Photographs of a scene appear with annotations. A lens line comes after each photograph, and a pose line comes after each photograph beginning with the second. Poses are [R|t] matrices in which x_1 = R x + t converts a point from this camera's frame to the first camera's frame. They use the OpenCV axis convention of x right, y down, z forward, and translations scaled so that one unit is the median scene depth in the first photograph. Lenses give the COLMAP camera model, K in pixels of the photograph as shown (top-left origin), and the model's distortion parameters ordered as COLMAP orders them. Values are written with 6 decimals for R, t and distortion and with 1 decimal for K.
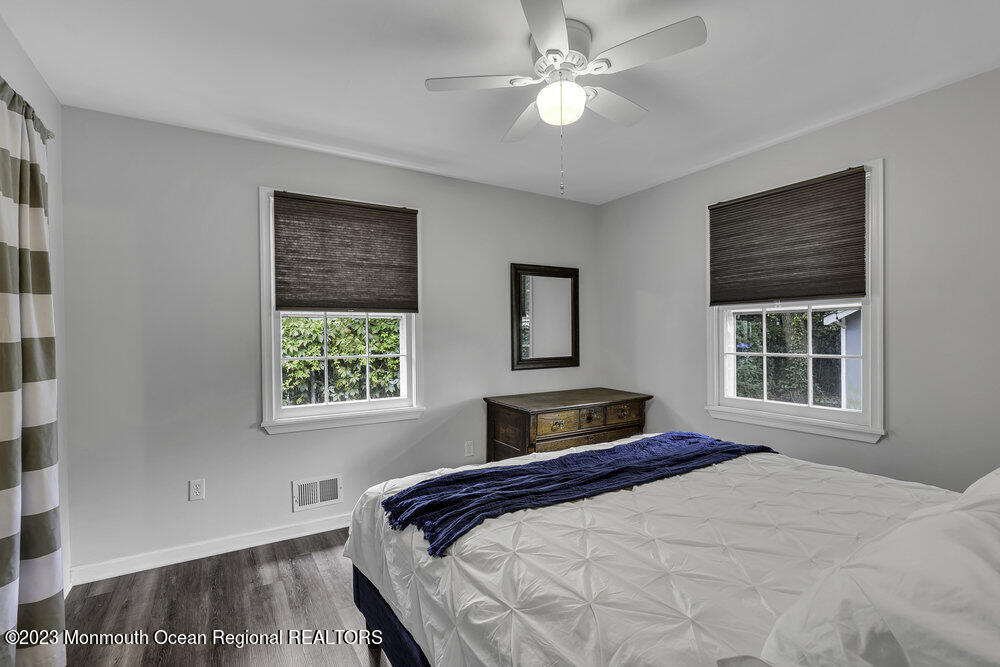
lens RADIAL K [[458.8, 0, 492.7], [0, 458.8, 339.0], [0, 0, 1]] dist [-0.004867, 0.001543]
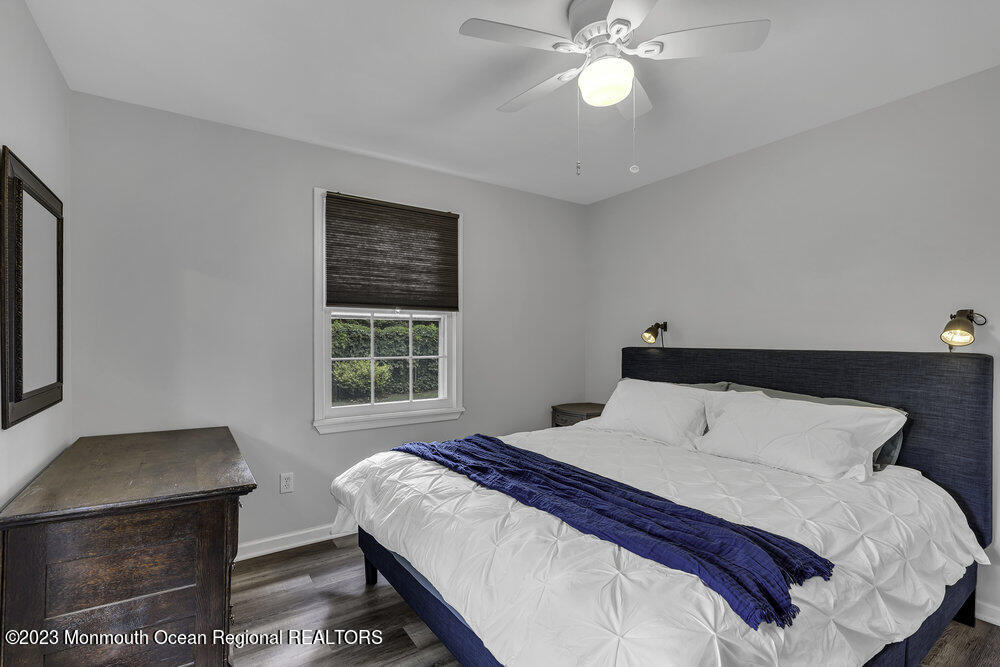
lens RADIAL K [[458.8, 0, 497.9], [0, 458.8, 339.0], [0, 0, 1]] dist [-0.004867, 0.001543]
pose [[-0.034156, 0.004232, 0.999408, -0.480866], [0.002836, 0.999987, -0.004138, -0.004820], [-0.999412, 0.002693, -0.034168, 0.824295]]
